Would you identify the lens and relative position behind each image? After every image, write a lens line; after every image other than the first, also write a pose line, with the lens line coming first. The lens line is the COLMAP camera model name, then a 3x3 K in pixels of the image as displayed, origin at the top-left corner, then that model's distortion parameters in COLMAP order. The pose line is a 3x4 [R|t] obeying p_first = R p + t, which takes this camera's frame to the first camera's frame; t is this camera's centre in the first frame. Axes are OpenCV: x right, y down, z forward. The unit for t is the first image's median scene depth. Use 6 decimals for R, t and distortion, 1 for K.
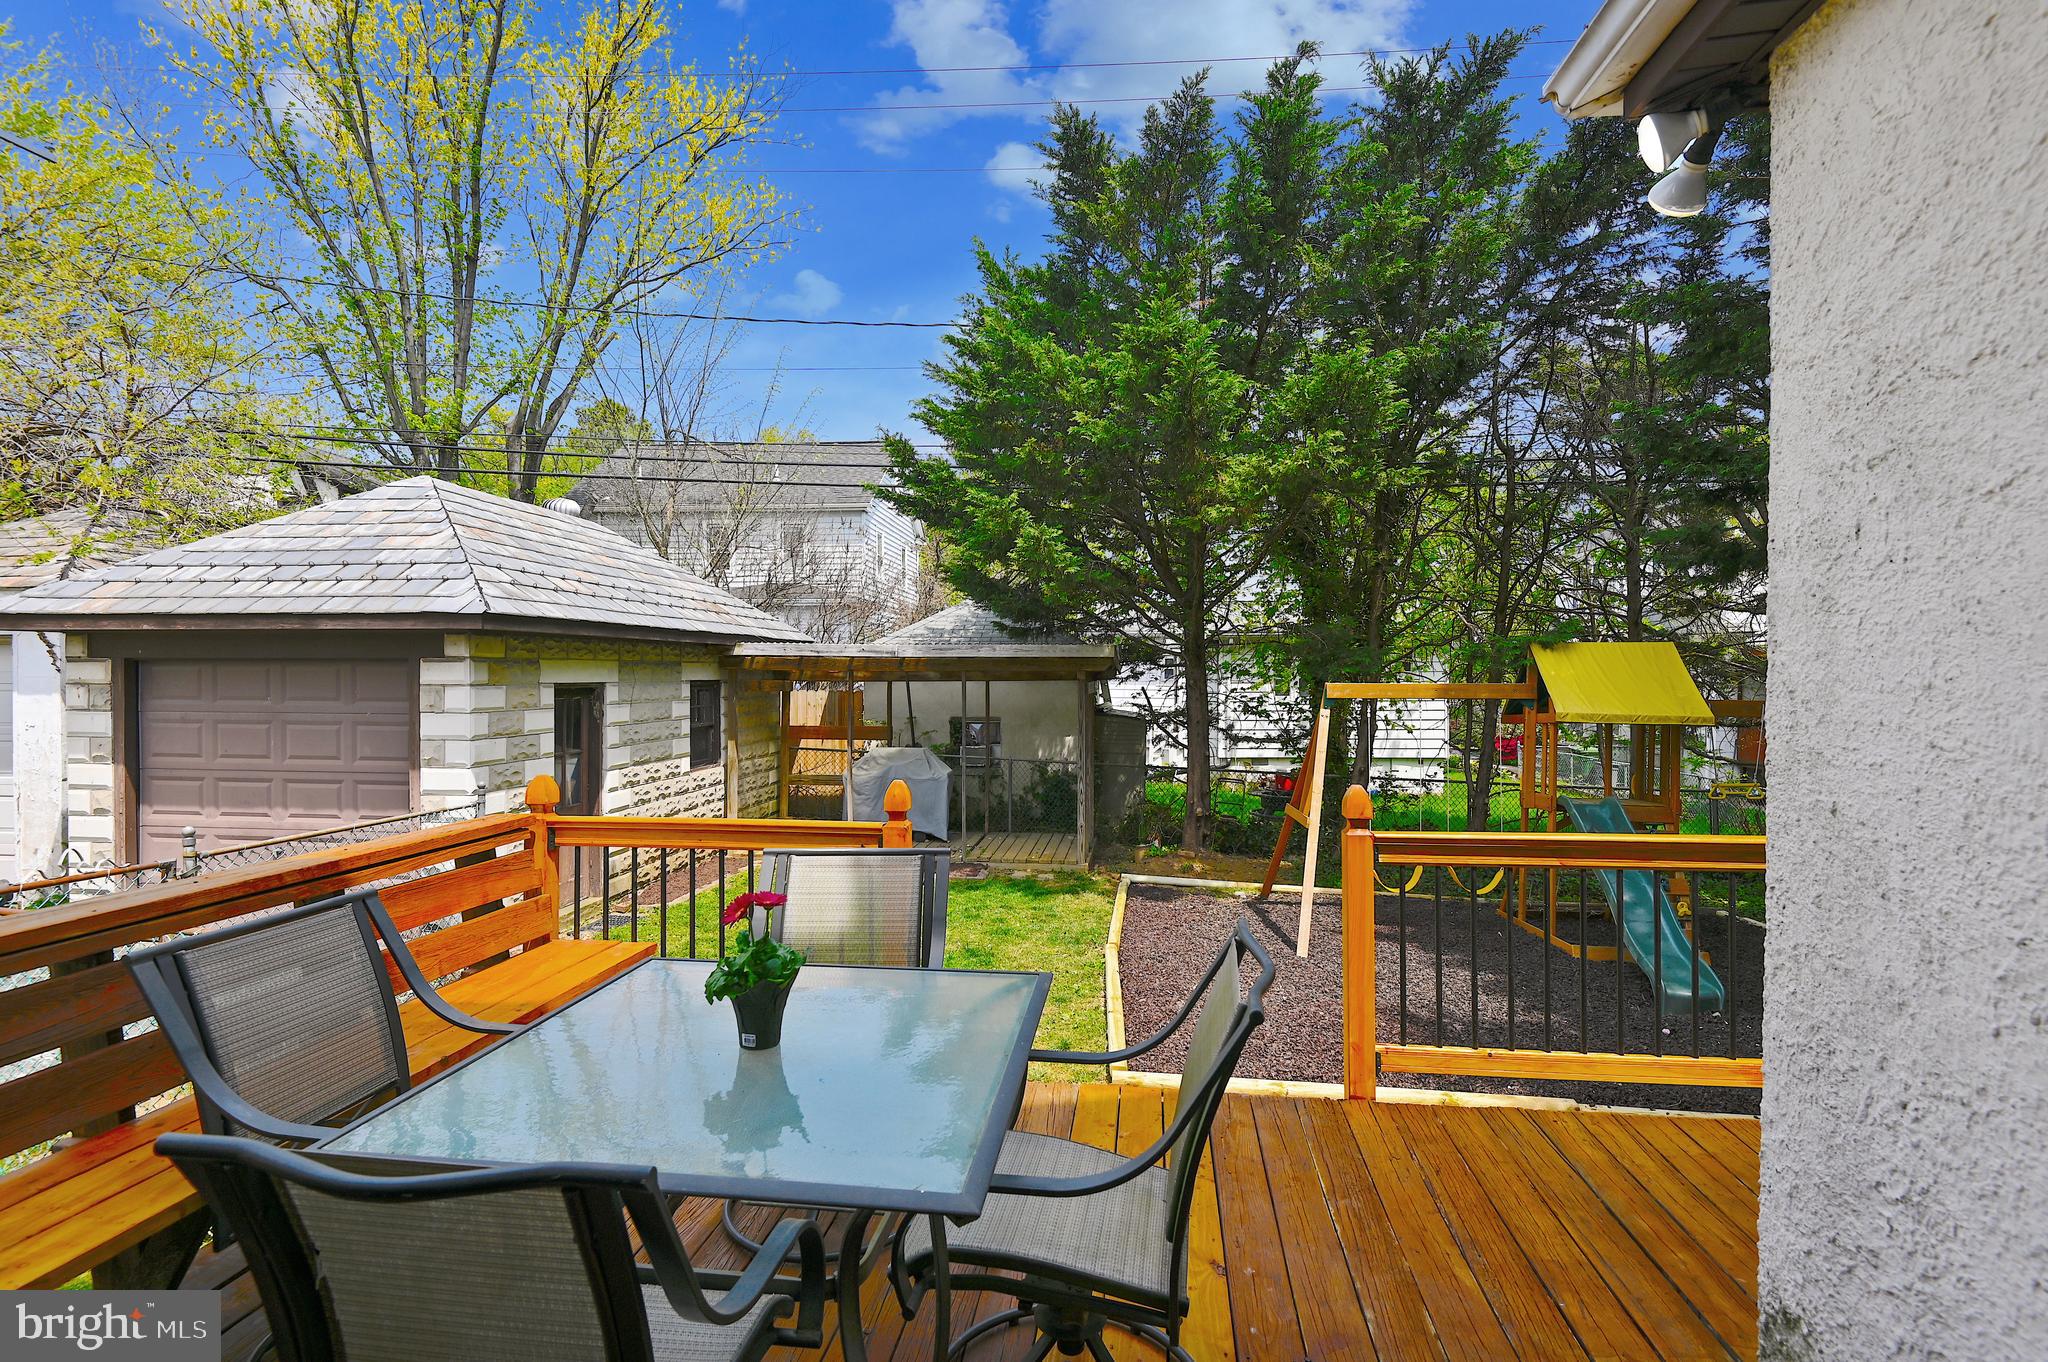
lens RADIAL K [[970.4, 0, 1024.0], [0, 970.4, 681.0], [0, 0, 1]] dist [0.030726, -0.021749]
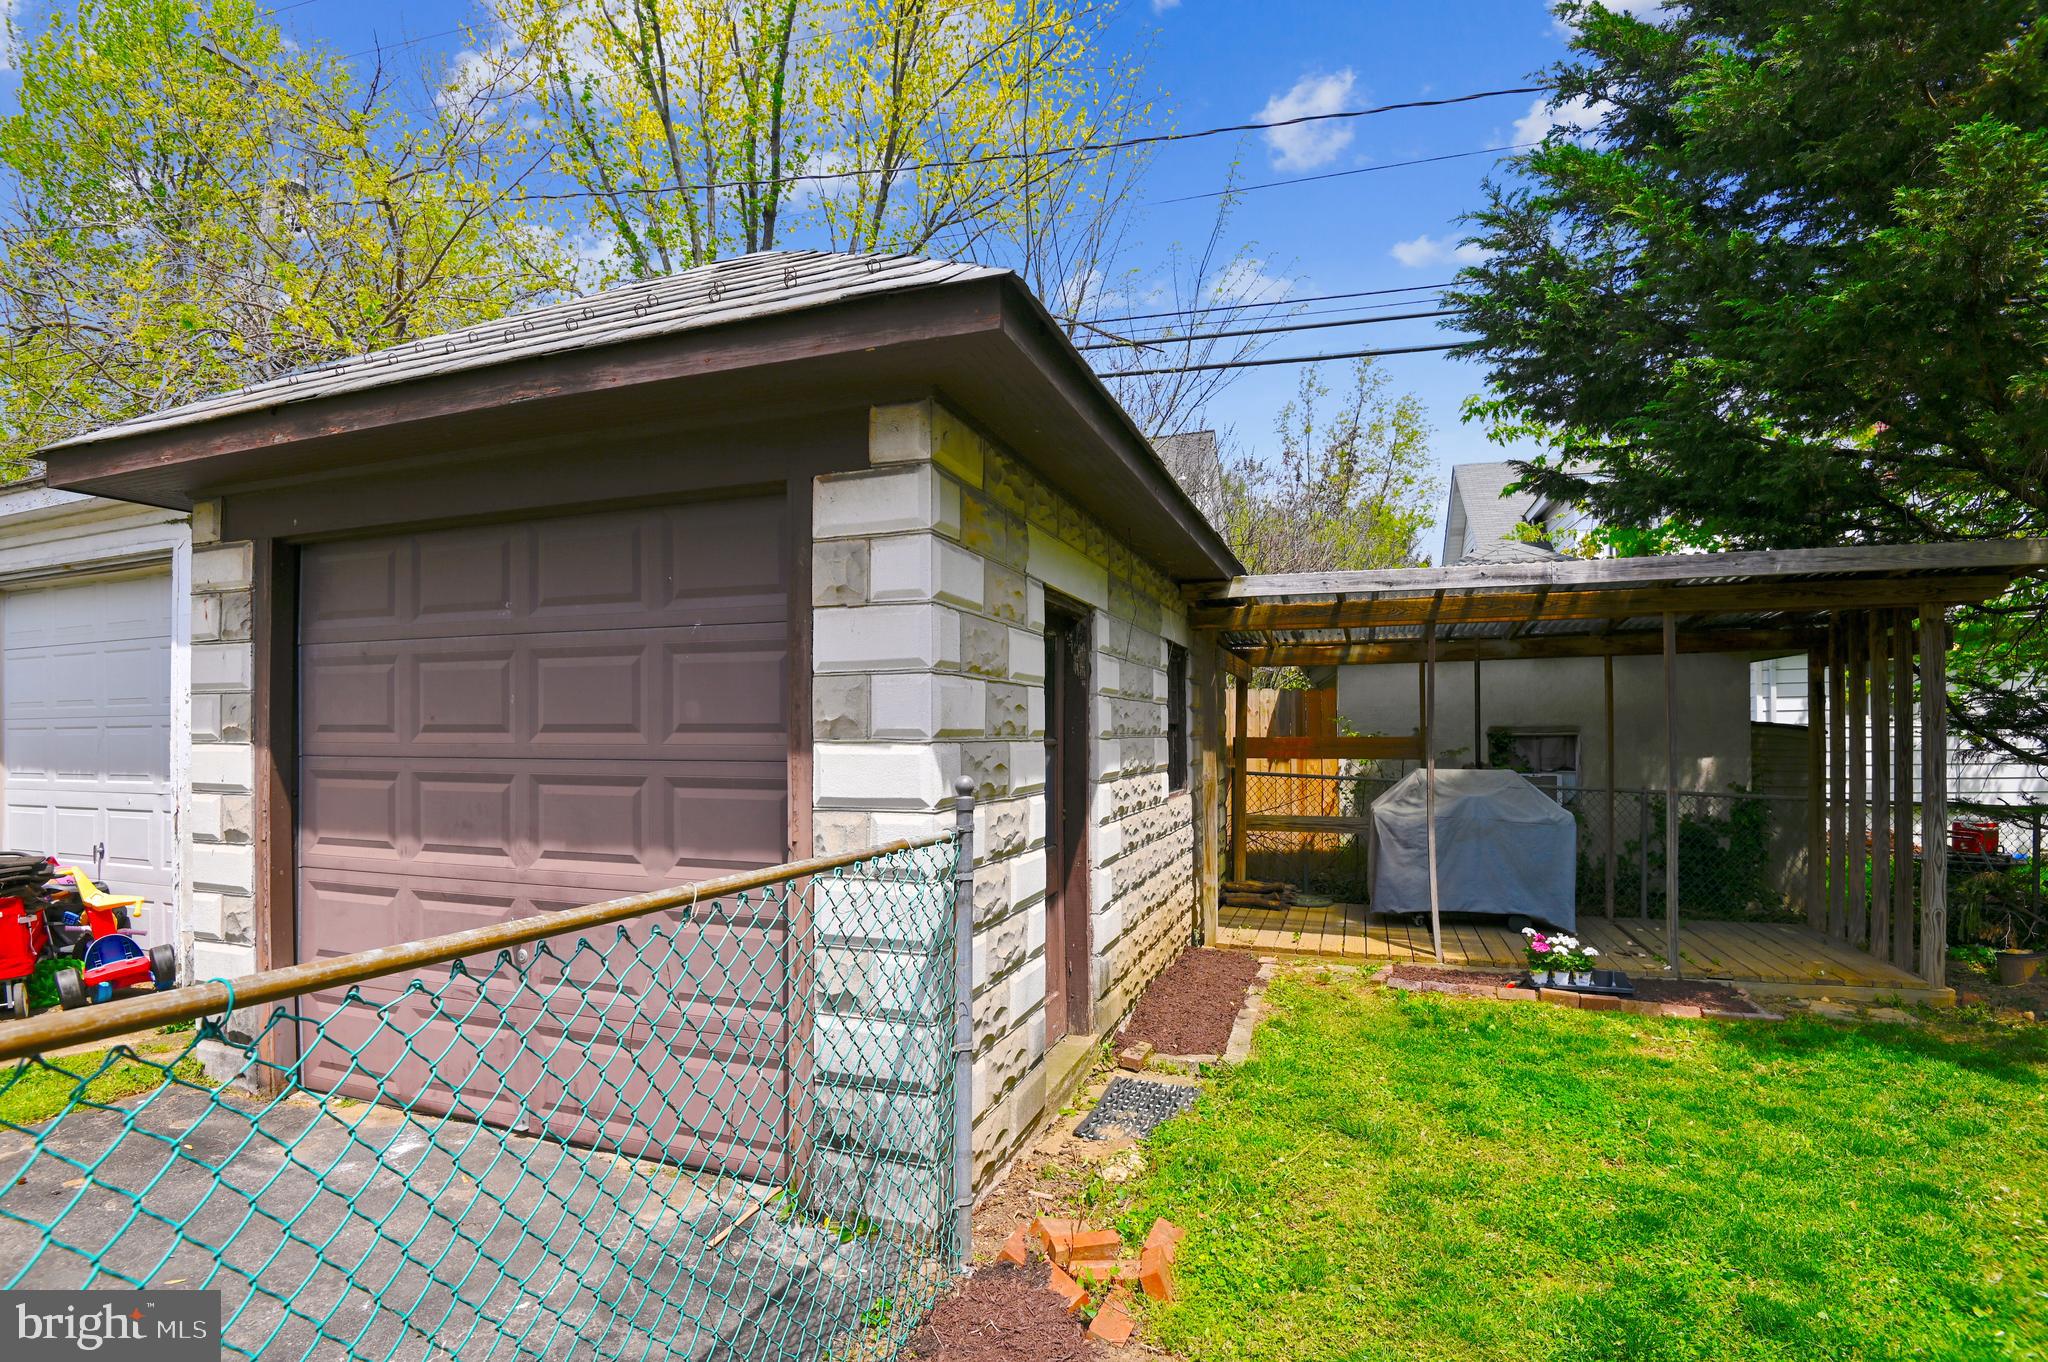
lens RADIAL K [[985.5, 0, 1022.9], [0, 985.5, 711.3], [0, 0, 1]] dist [0.002891, -0.036862]
pose [[0.974631, -0.009689, -0.223608, -0.405970], [0.003072, 0.999548, -0.029922, 0.081129], [0.223797, 0.028476, 0.974220, 0.572265]]
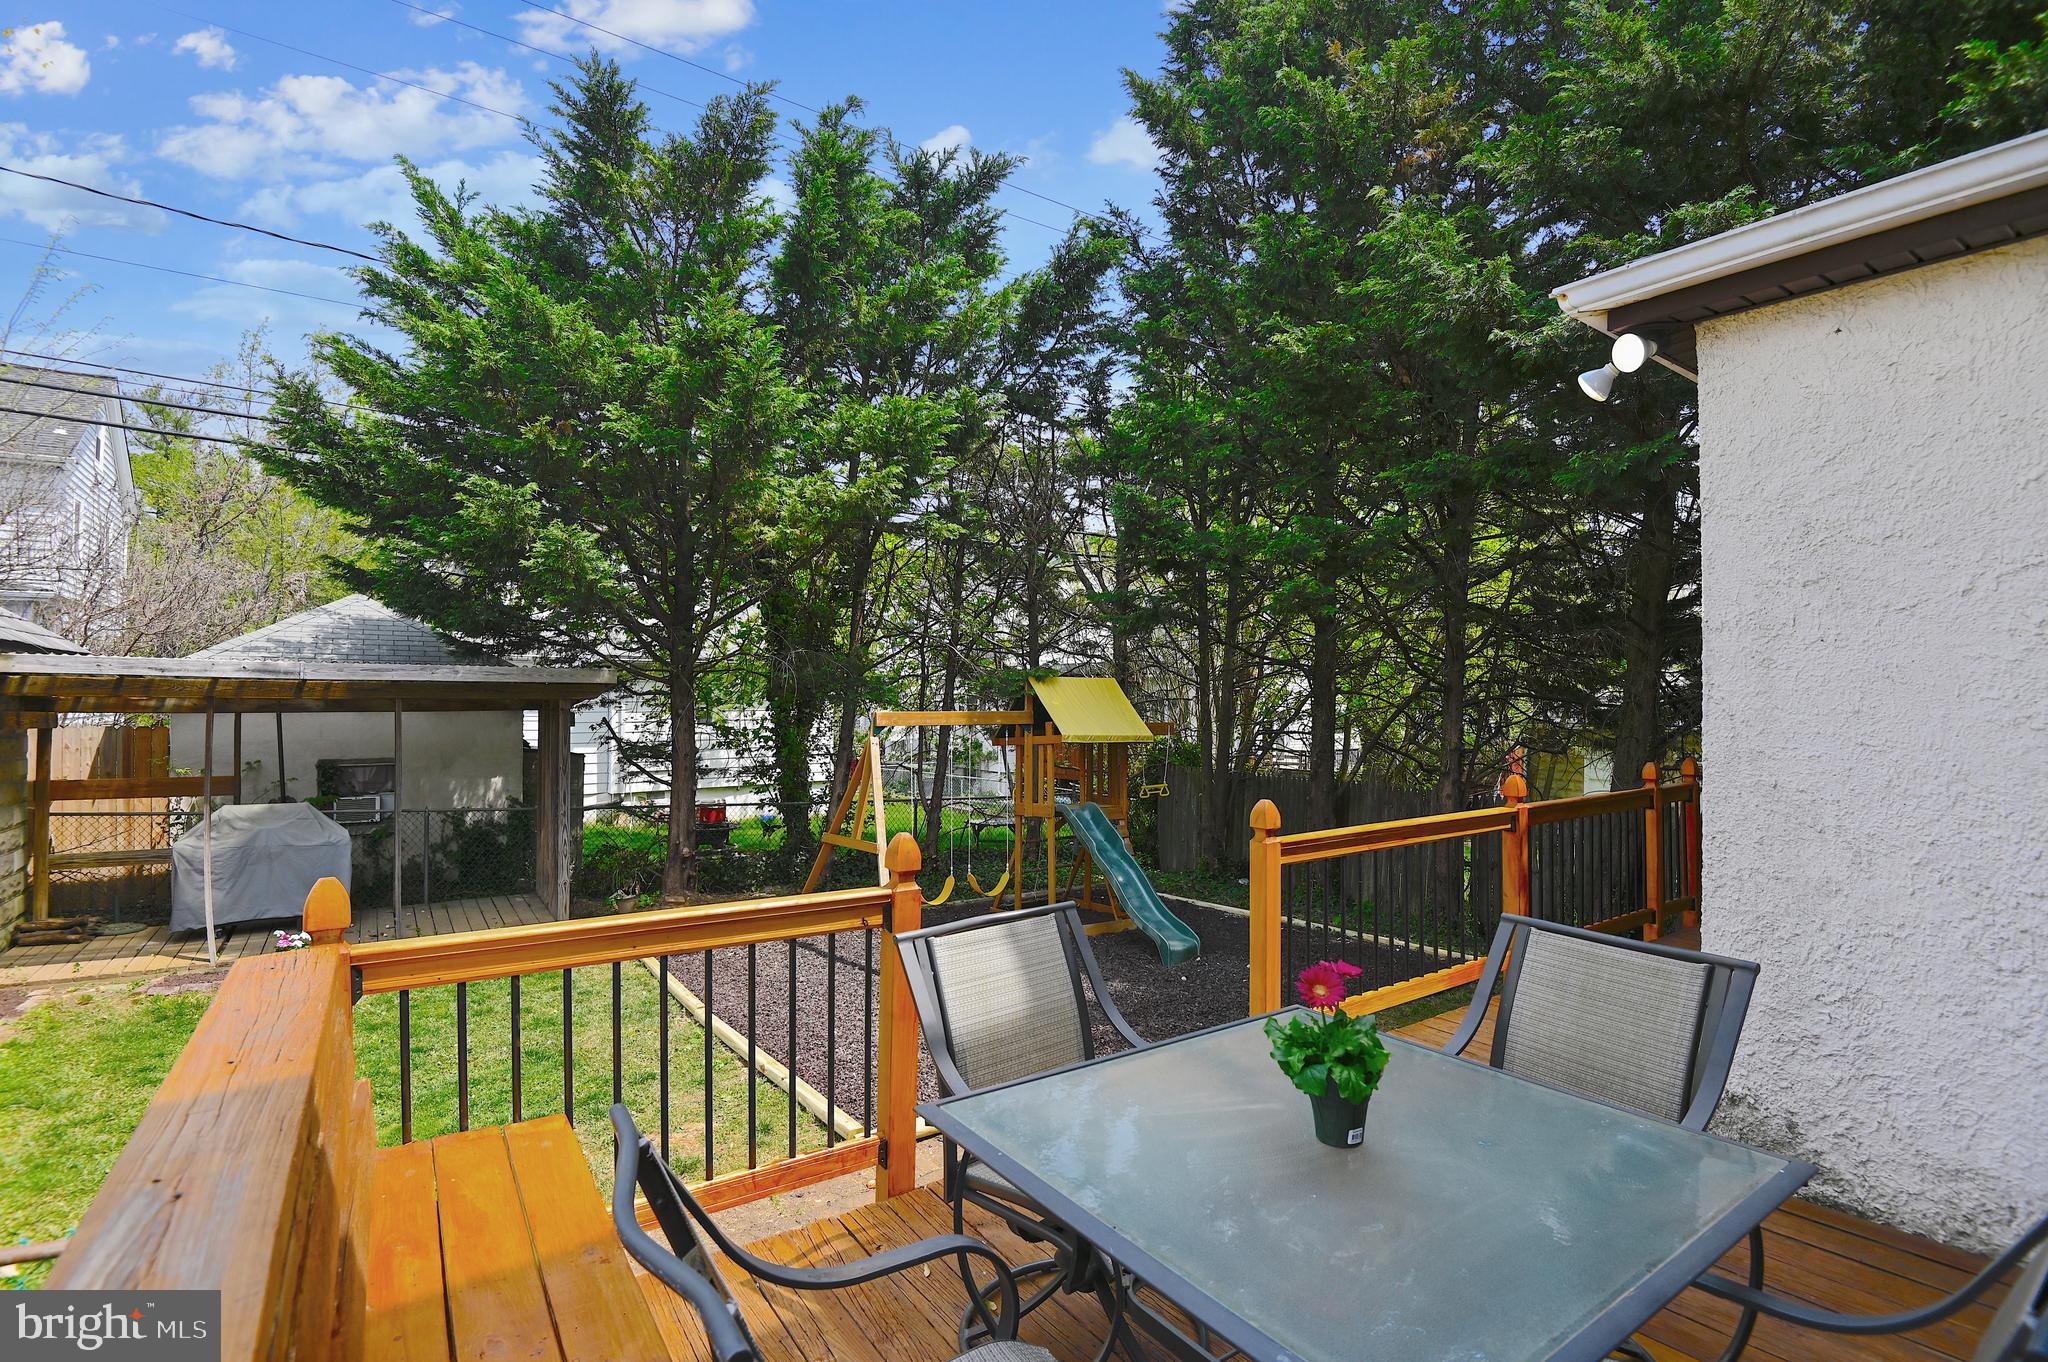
lens RADIAL K [[970.0, 0, 1059.7], [0, 970.0, 686.2], [0, 0, 1]] dist [-0.048042, -0.000081]
pose [[0.742785, 0.009938, 0.669457, -0.250307], [0.005560, 0.999764, -0.021011, -0.002382], [-0.669507, 0.019328, 0.742554, 0.131226]]
